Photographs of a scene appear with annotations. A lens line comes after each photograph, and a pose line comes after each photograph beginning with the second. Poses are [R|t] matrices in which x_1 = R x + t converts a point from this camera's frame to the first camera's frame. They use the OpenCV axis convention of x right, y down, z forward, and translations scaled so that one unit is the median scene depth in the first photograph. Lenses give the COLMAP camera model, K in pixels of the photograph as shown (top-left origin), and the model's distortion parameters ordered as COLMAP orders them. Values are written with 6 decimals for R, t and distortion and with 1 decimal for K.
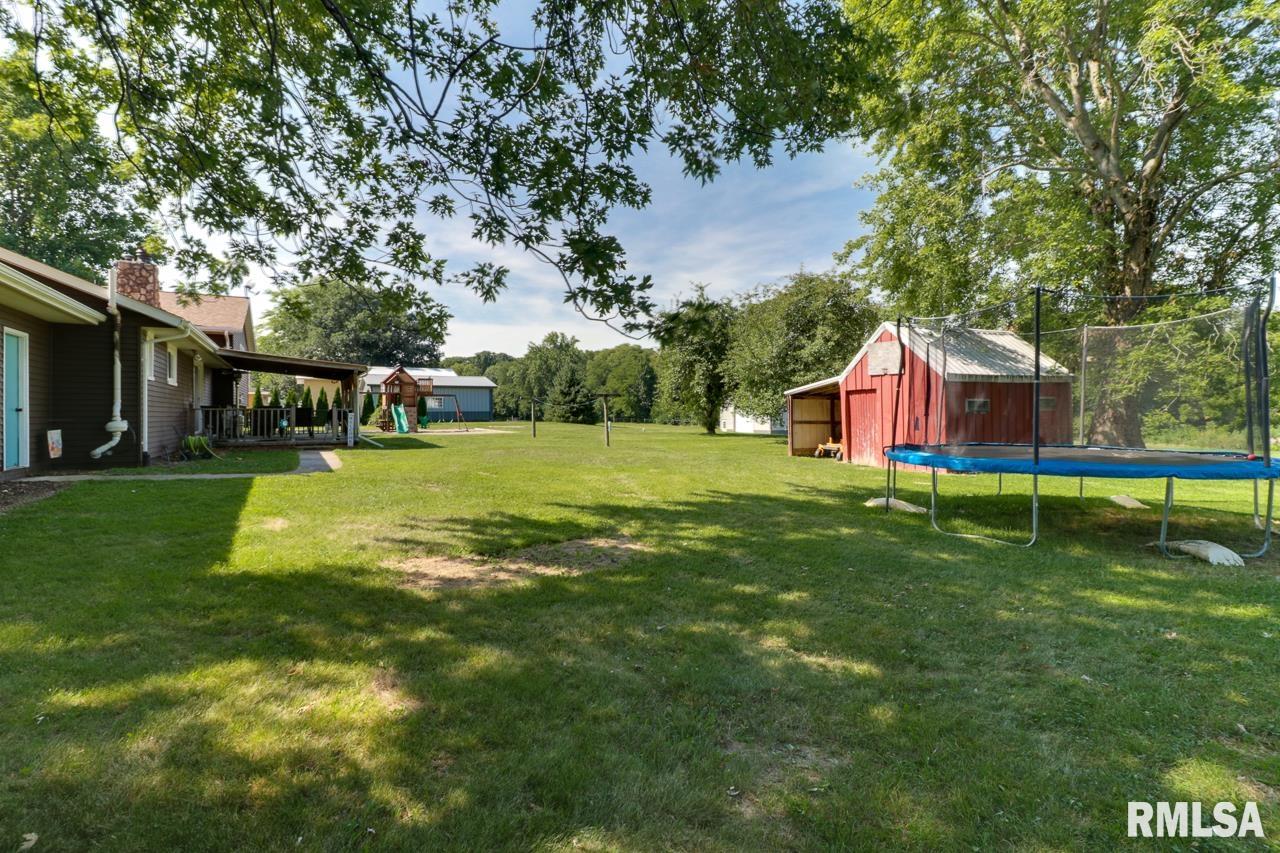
lens RADIAL K [[611.3, 0, 636.3], [0, 611.3, 417.1], [0, 0, 1]] dist [-0.001869, -0.000391]
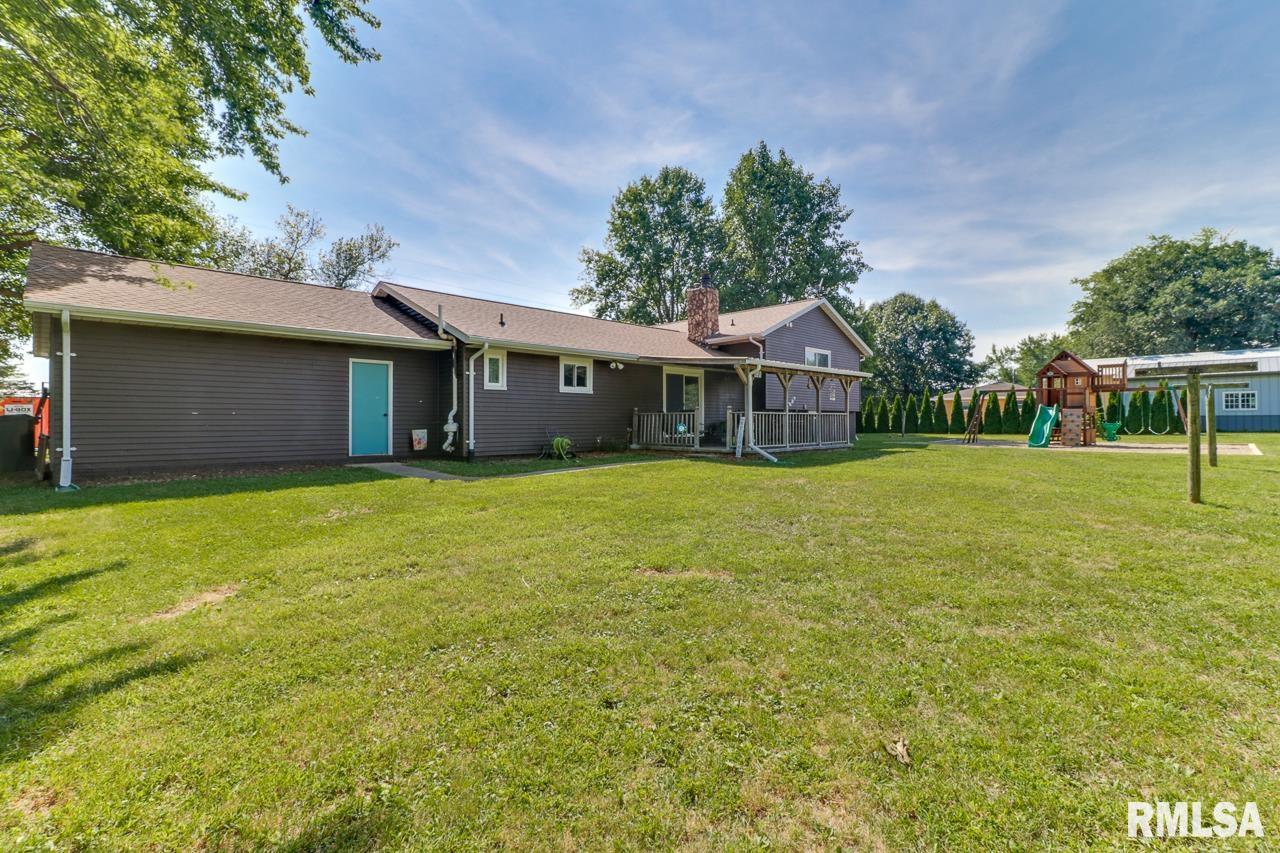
lens RADIAL K [[611.3, 0, 636.3], [0, 611.3, 417.1], [0, 0, 1]] dist [-0.001869, -0.000391]
pose [[0.263704, 0.006659, -0.964581, 0.475120], [-0.011563, 0.999926, 0.003742, -0.016369], [0.964534, 0.010167, 0.263762, 1.035118]]
